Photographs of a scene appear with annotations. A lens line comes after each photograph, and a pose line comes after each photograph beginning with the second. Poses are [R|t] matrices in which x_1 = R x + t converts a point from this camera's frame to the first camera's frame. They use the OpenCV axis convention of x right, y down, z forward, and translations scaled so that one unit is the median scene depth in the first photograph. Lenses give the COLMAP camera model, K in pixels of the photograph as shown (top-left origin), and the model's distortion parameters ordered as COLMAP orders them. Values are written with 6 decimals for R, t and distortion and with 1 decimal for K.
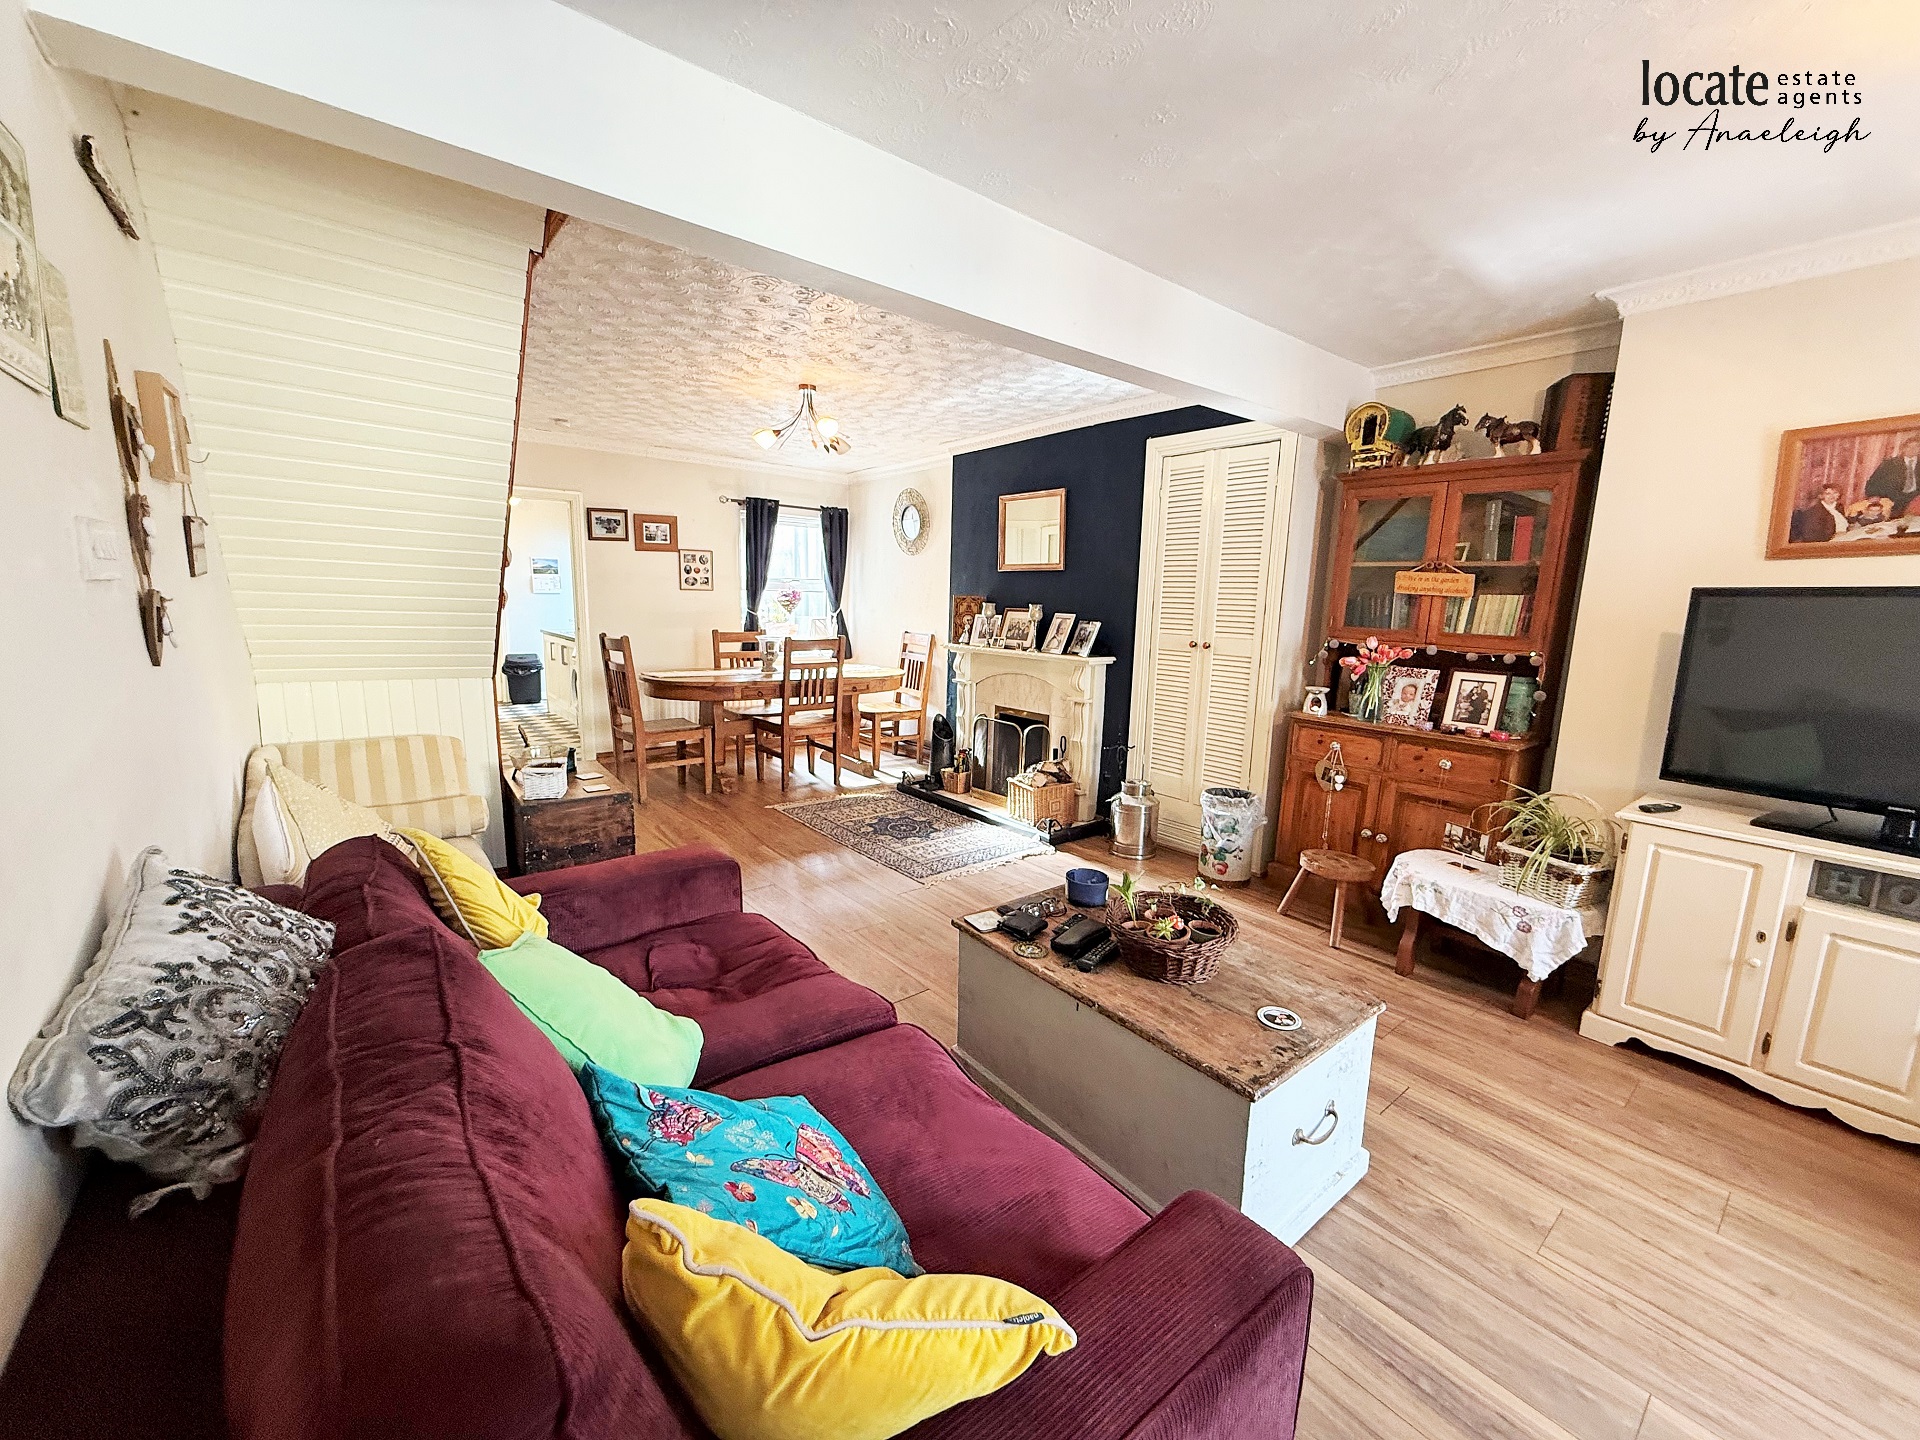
lens RADIAL K [[759.7, 0, 952.5], [0, 759.7, 721.0], [0, 0, 1]] dist [-0.000047, 0.000081]
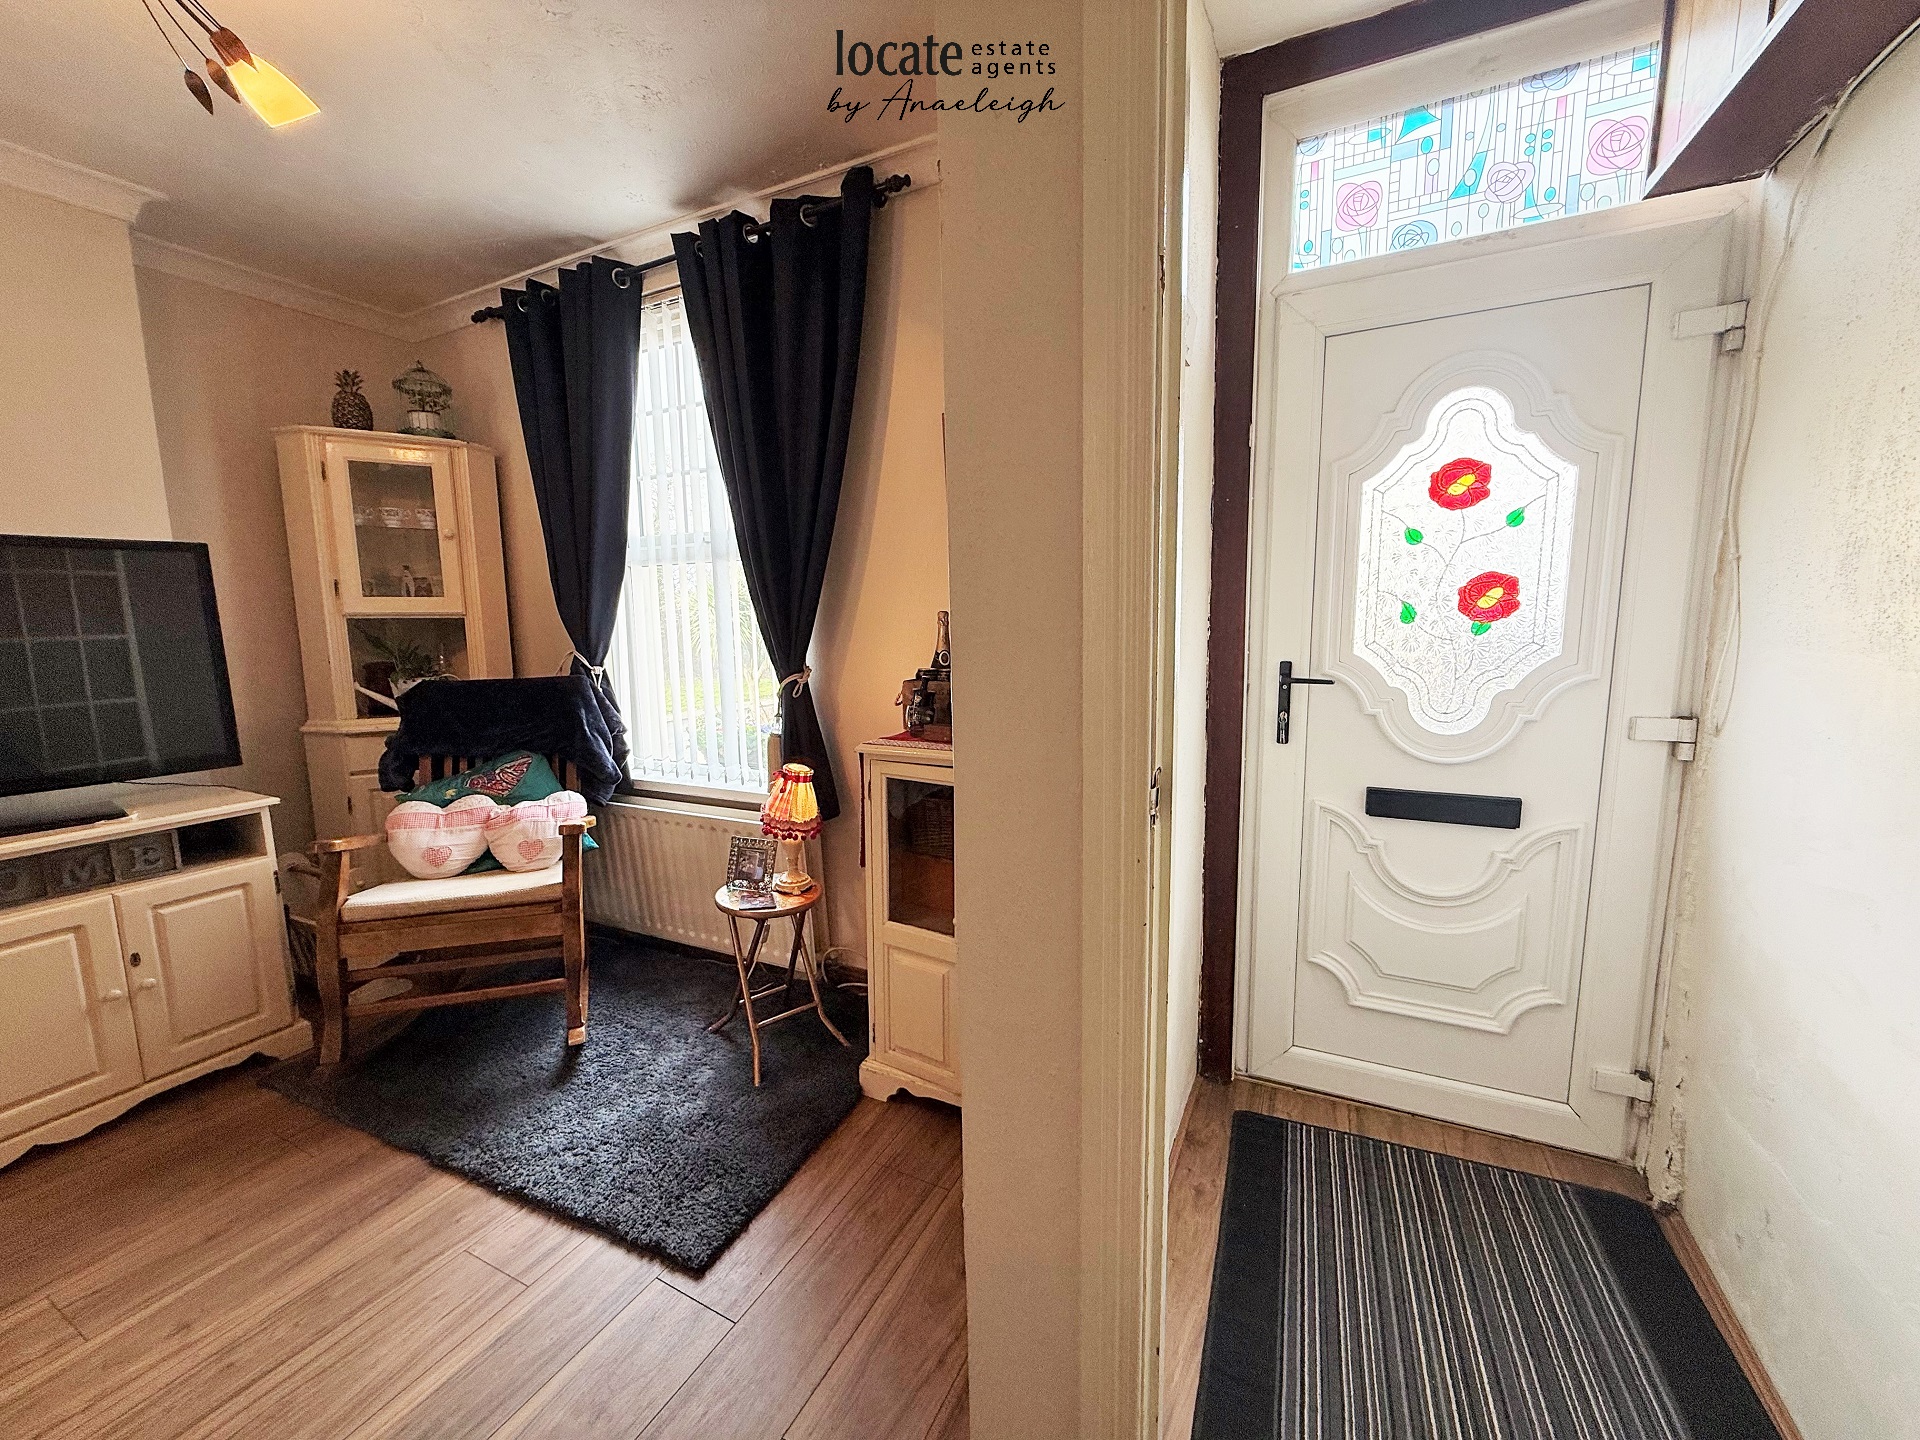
lens RADIAL K [[759.7, 0, 952.5], [0, 759.7, 721.0], [0, 0, 1]] dist [-0.000047, 0.000081]
pose [[-0.417013, -0.140239, 0.898016, 0.009712], [0.153606, 0.962939, 0.221708, 0.009083], [-0.895827, 0.230395, -0.380017, 0.116962]]
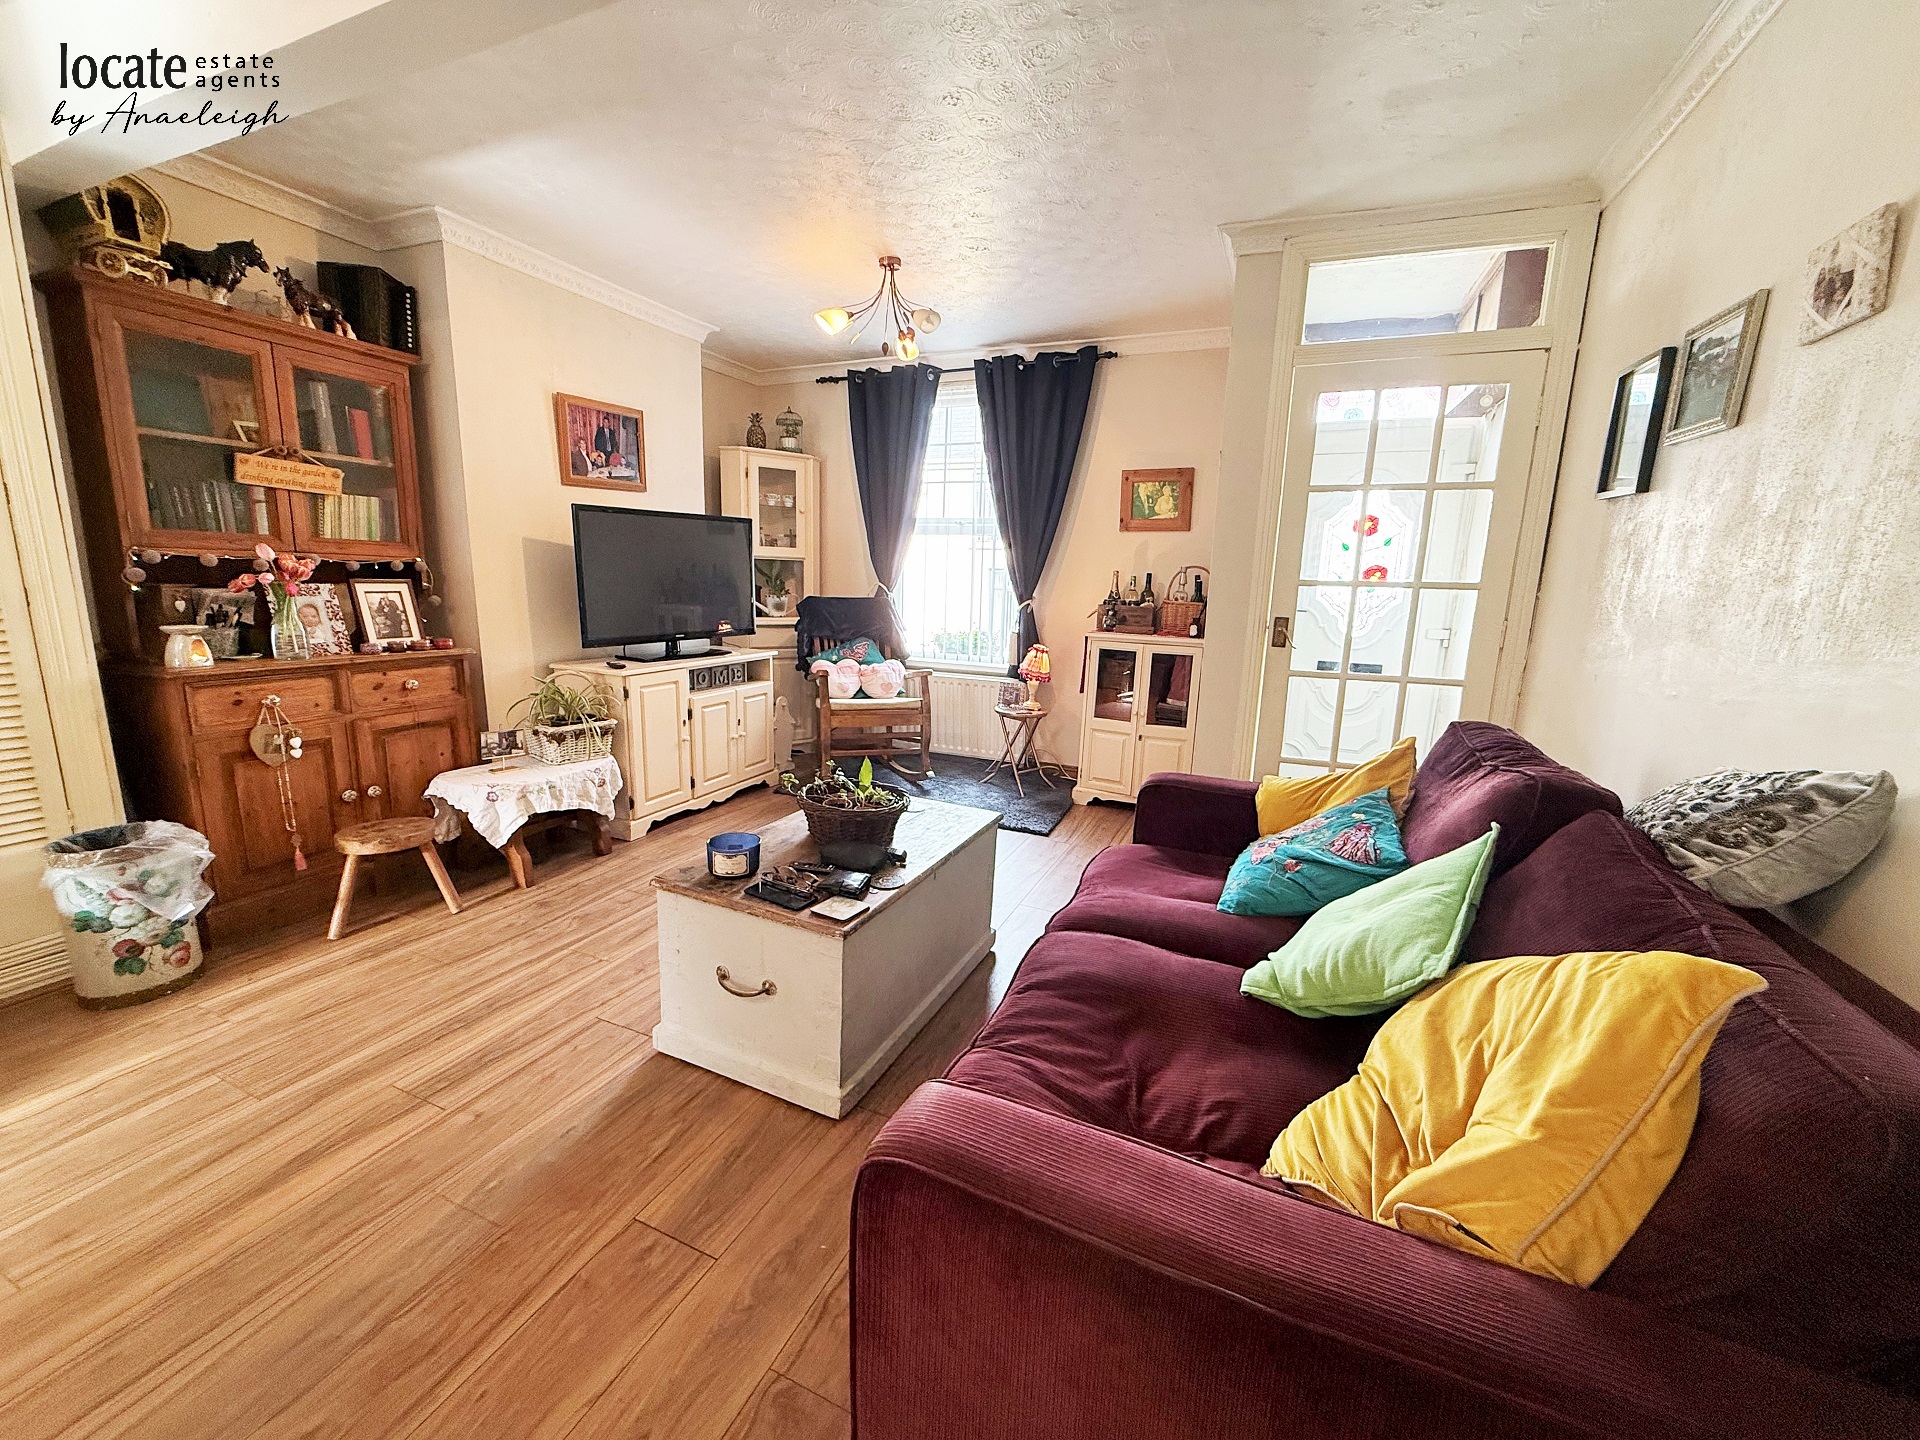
lens RADIAL K [[763.0, 0, 952.4], [0, 763.0, 717.4], [0, 0, 1]] dist [0.000729, -0.000041]
pose [[-0.462724, -0.204487, 0.862596, -0.269122], [0.104901, 0.953566, 0.282324, -0.057244], [-0.880274, 0.221125, -0.419787, 0.486000]]
